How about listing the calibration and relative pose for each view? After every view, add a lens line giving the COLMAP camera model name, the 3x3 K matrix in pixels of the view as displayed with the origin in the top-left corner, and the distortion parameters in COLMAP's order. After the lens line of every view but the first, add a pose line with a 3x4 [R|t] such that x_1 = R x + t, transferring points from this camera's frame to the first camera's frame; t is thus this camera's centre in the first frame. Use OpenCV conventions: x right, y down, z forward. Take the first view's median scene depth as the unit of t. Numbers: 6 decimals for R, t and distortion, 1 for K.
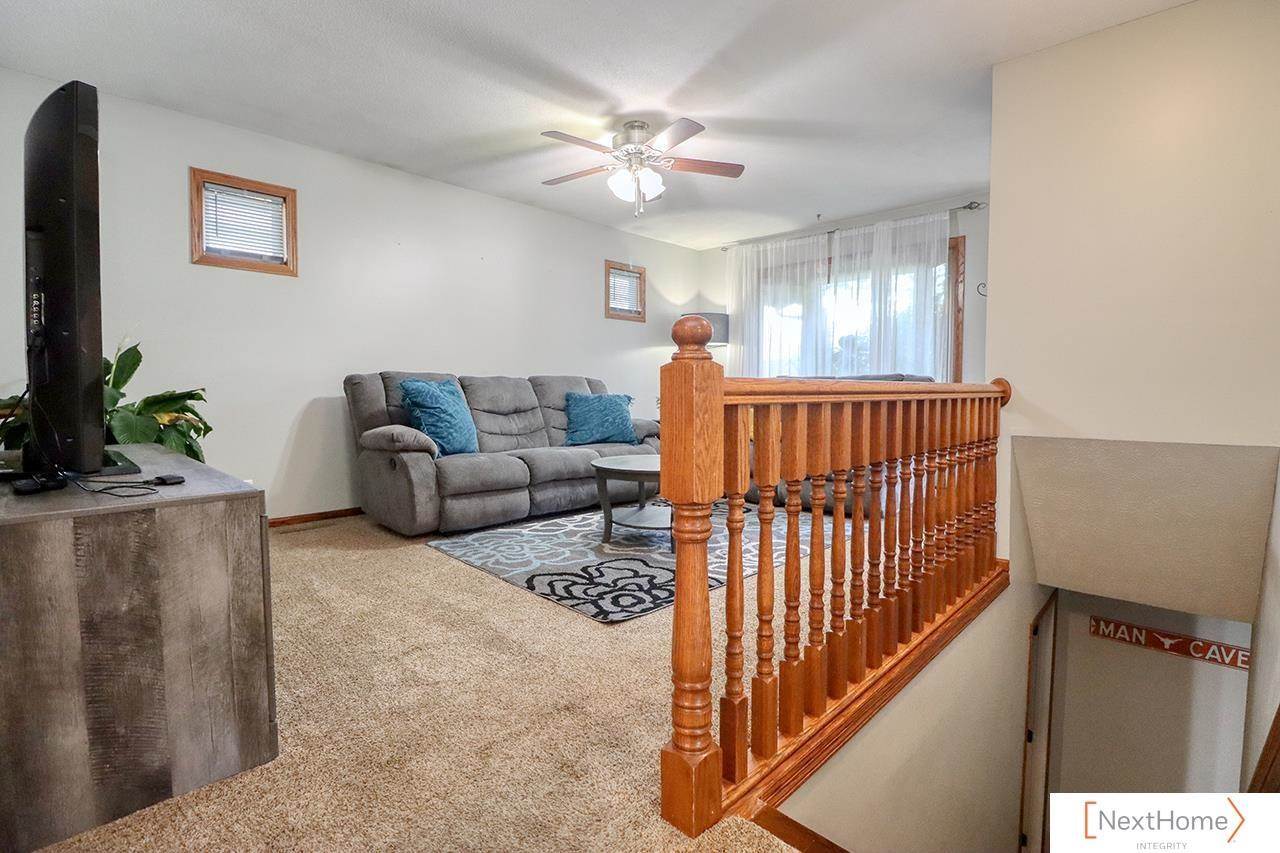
lens RADIAL K [[591.7, 0, 644.8], [0, 591.7, 419.1], [0, 0, 1]] dist [0.003548, -0.015738]
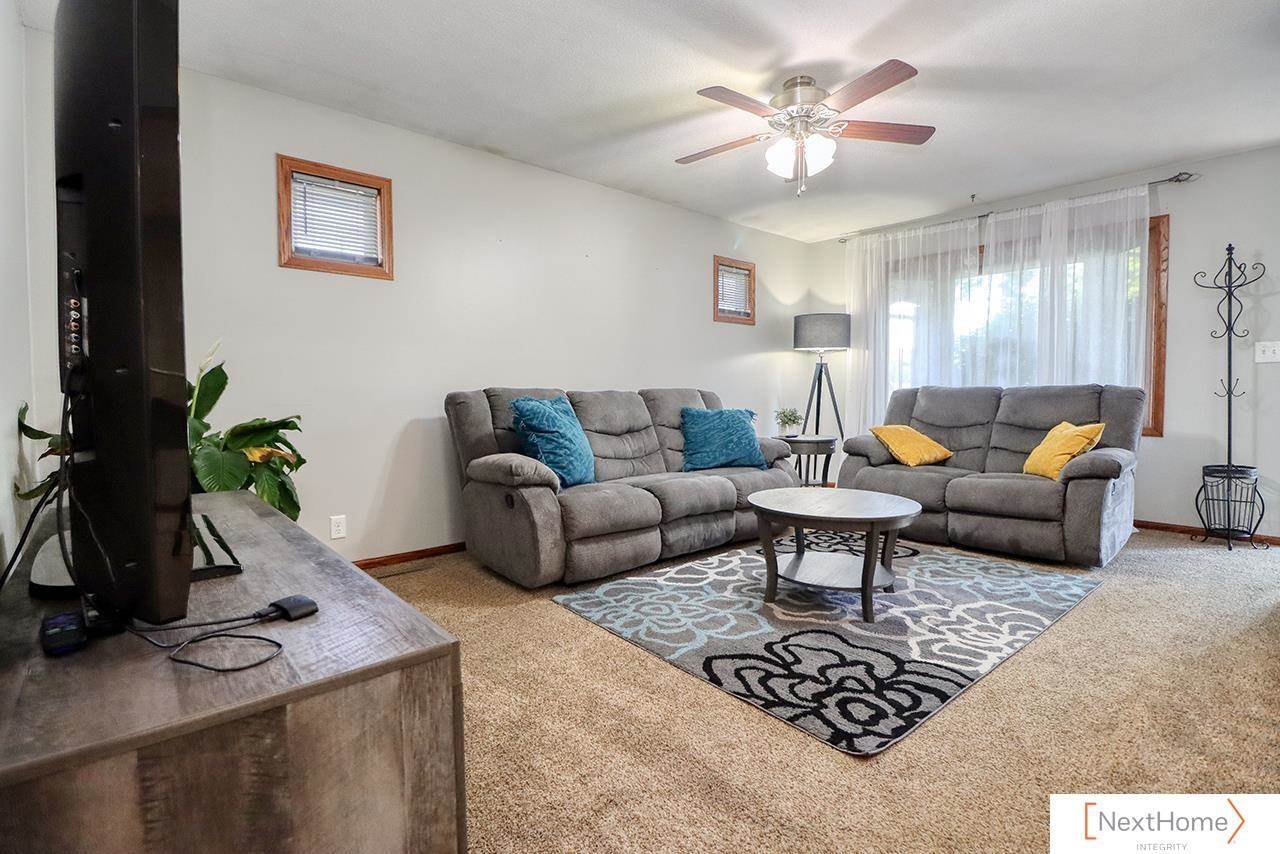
lens RADIAL K [[599.8, 0, 646.0], [0, 599.8, 424.6], [0, 0, 1]] dist [0.001418, -0.016808]
pose [[0.996392, -0.002746, -0.084825, -0.160055], [0.002986, 0.999992, 0.002701, -0.033534], [0.084817, -0.002944, 0.996392, 0.171131]]
